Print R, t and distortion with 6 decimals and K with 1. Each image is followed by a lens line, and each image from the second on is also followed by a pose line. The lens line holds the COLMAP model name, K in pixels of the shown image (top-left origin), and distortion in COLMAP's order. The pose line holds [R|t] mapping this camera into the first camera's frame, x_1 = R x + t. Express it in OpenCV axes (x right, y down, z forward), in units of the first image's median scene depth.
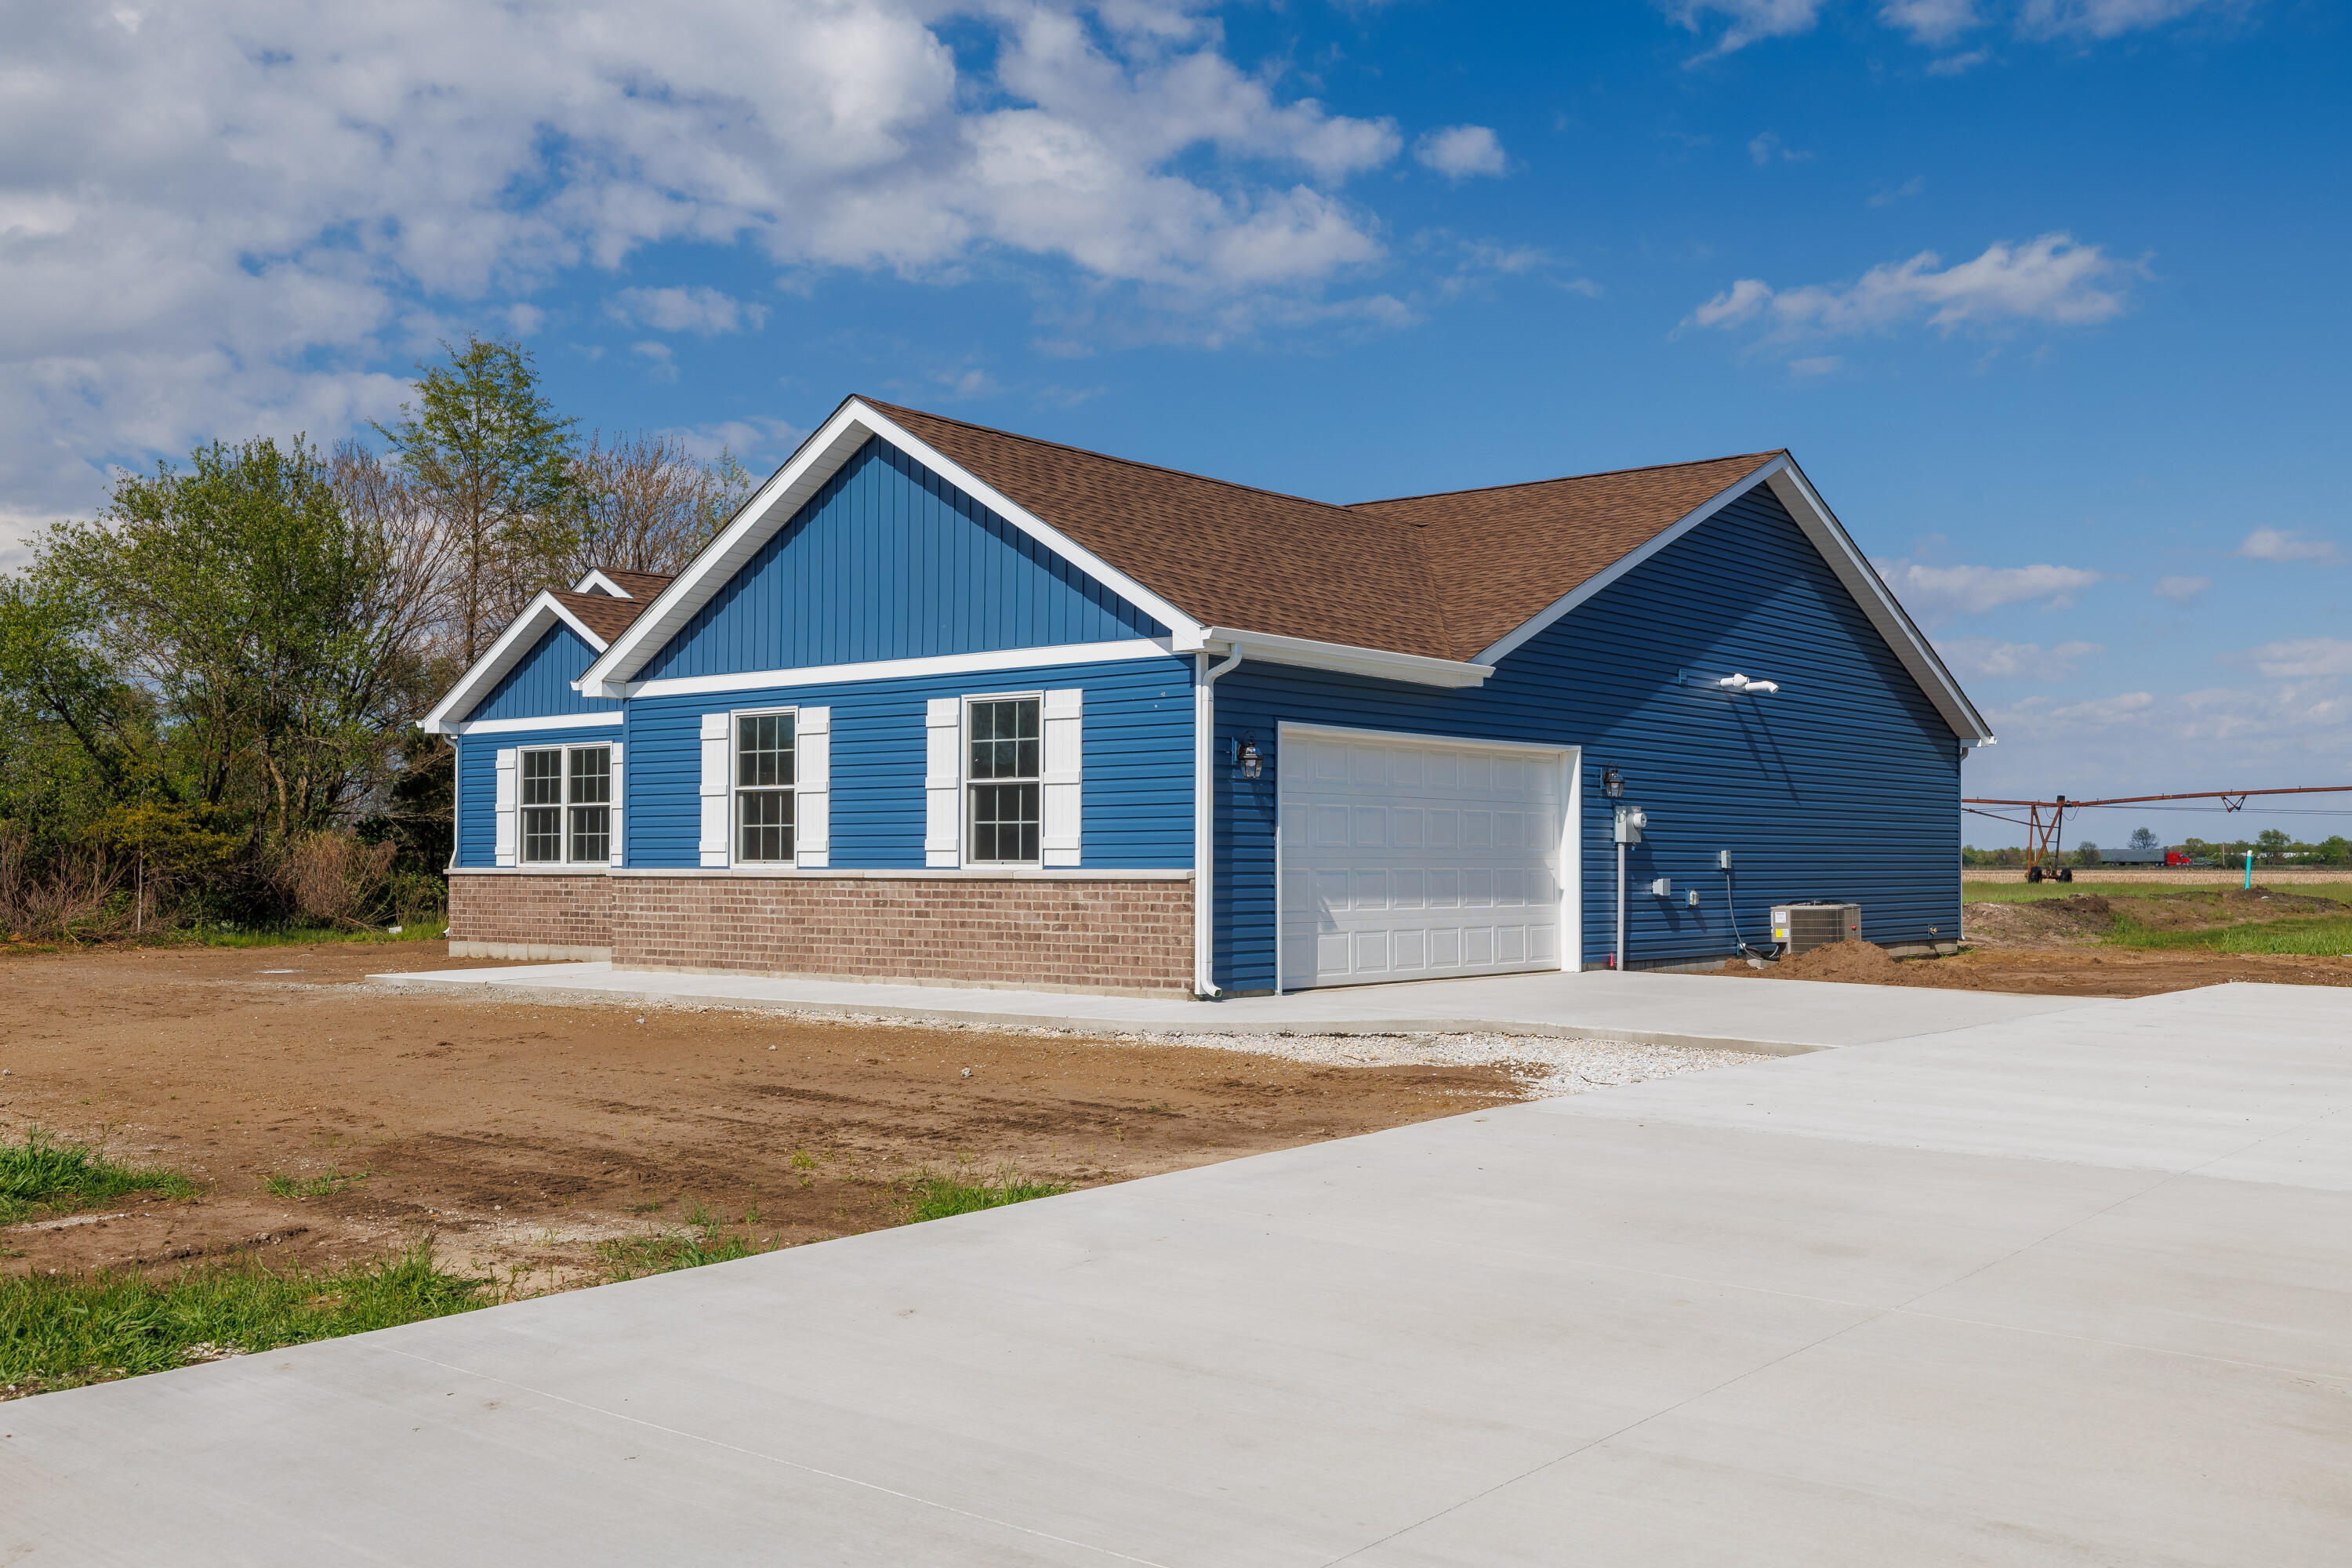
lens RADIAL K [[2231.2, 0, 1178.7], [0, 2231.2, 788.2], [0, 0, 1]] dist [-0.021660, 0.000000]
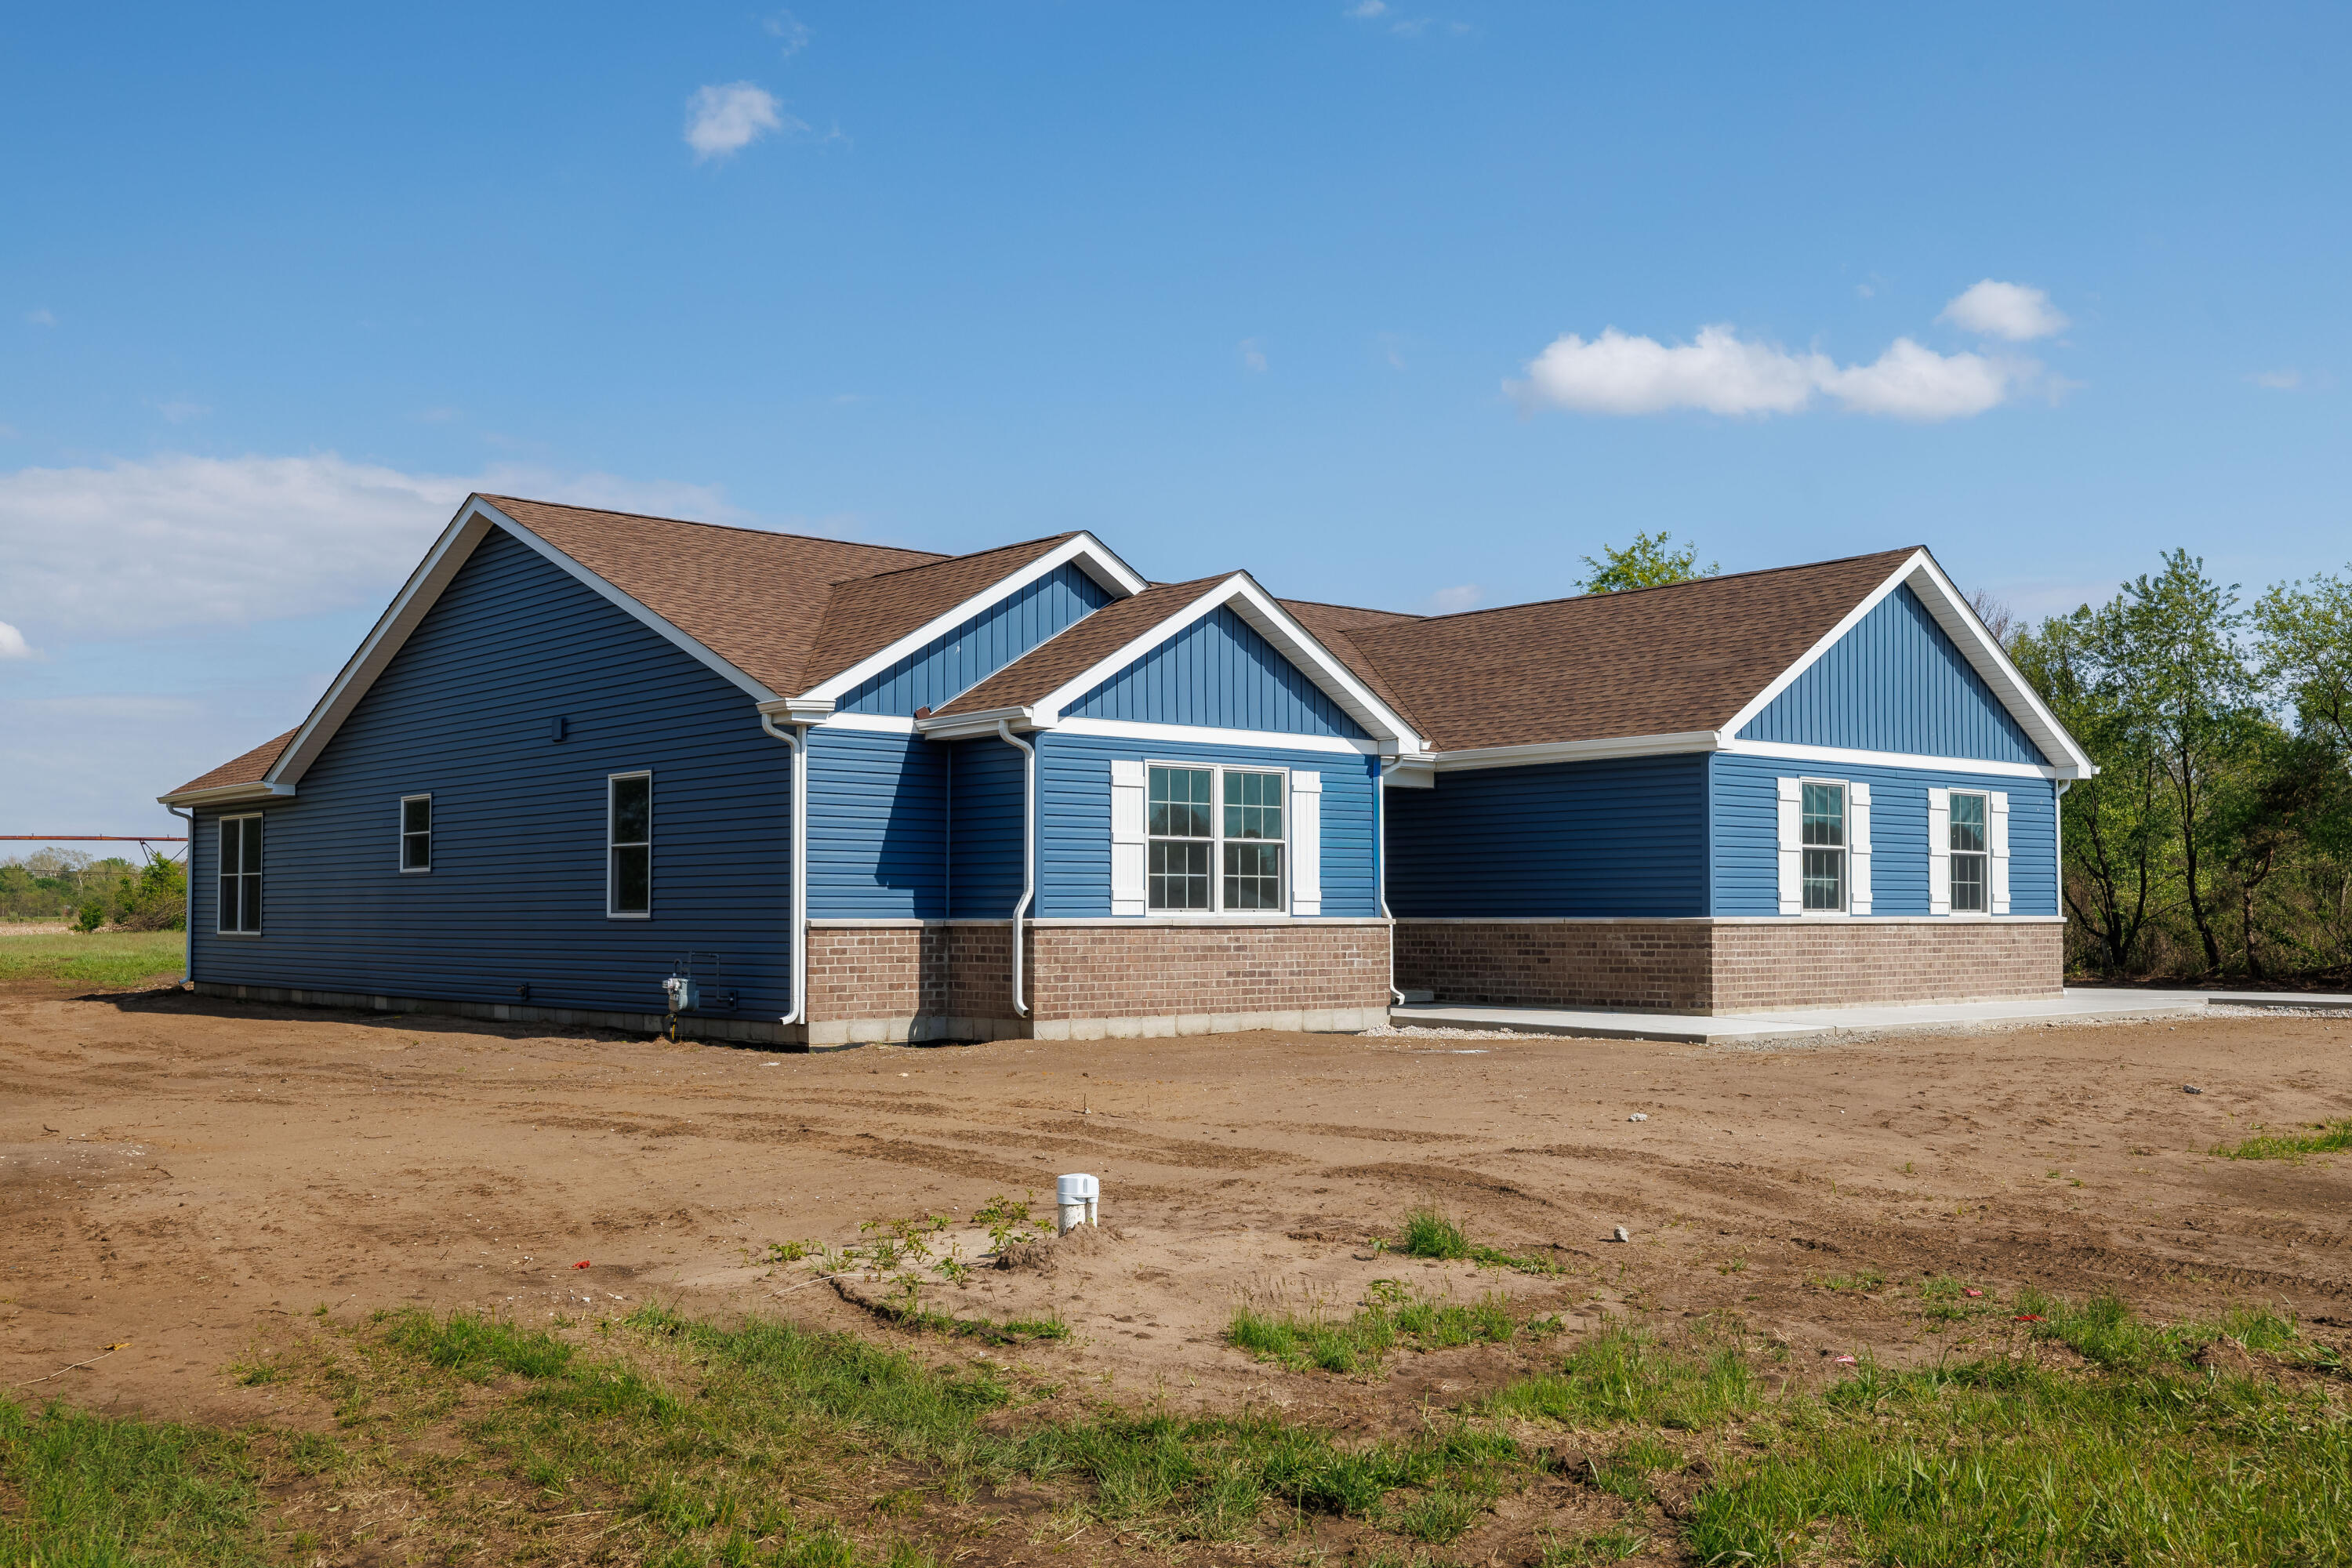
lens RADIAL K [[2231.2, 0, 1179.5], [0, 2231.2, 788.3], [0, 0, 1]] dist [-0.021660, 0.000000]
pose [[0.167448, 0.055147, 0.984337, -1.401472], [-0.033381, 0.998179, -0.050244, 0.039360], [-0.985316, -0.024445, 0.168984, 1.145942]]
